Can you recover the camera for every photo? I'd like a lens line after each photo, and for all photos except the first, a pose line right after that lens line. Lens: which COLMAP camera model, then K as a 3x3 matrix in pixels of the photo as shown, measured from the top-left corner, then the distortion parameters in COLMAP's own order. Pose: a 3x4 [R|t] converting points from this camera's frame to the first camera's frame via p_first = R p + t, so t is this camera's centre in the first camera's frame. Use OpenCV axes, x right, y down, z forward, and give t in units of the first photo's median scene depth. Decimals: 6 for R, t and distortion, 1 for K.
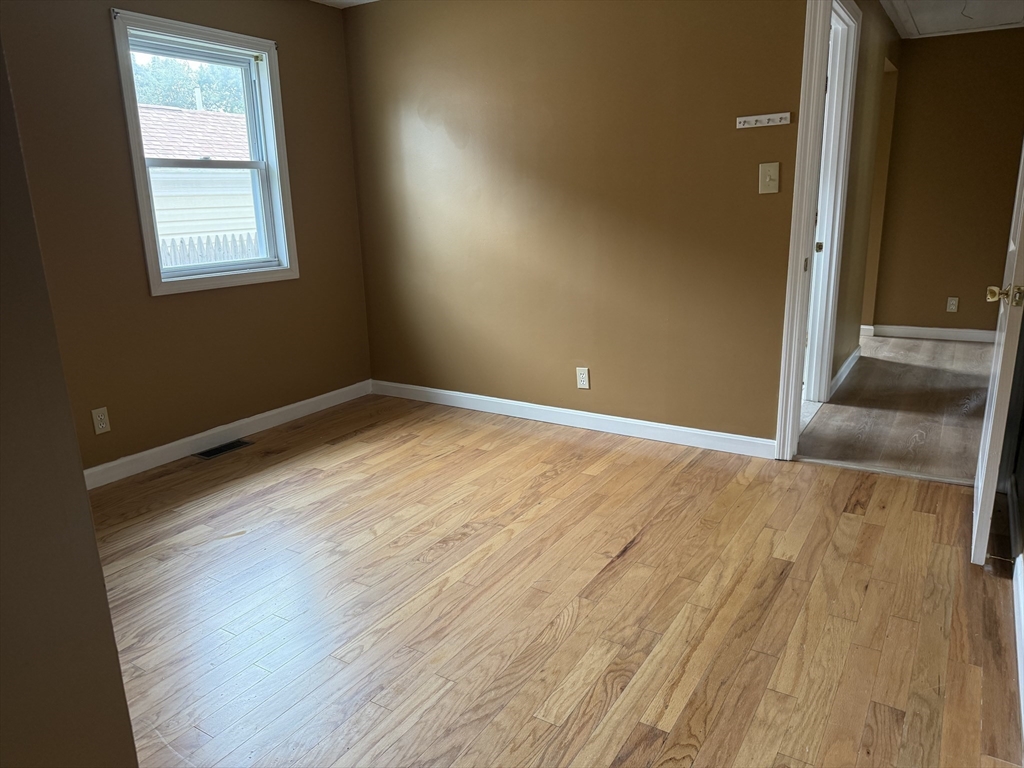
lens RADIAL K [[720.2, 0, 512.0], [0, 720.2, 384.0], [0, 0, 1]] dist [0.118847, -0.197834]
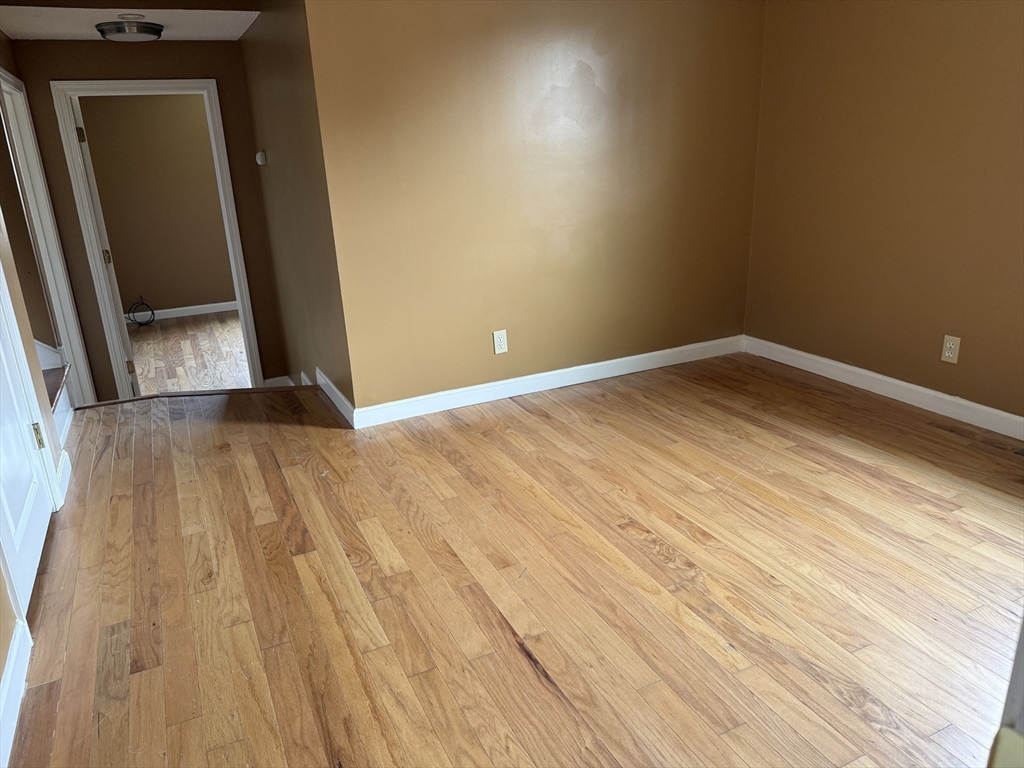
lens RADIAL K [[720.2, 0, 512.0], [0, 720.2, 384.0], [0, 0, 1]] dist [0.118847, -0.197834]
pose [[-0.525506, 0.321270, -0.787800, 0.742149], [-0.158947, 0.872588, 0.461873, -0.382237], [0.835811, 0.367935, -0.407485, 1.362987]]
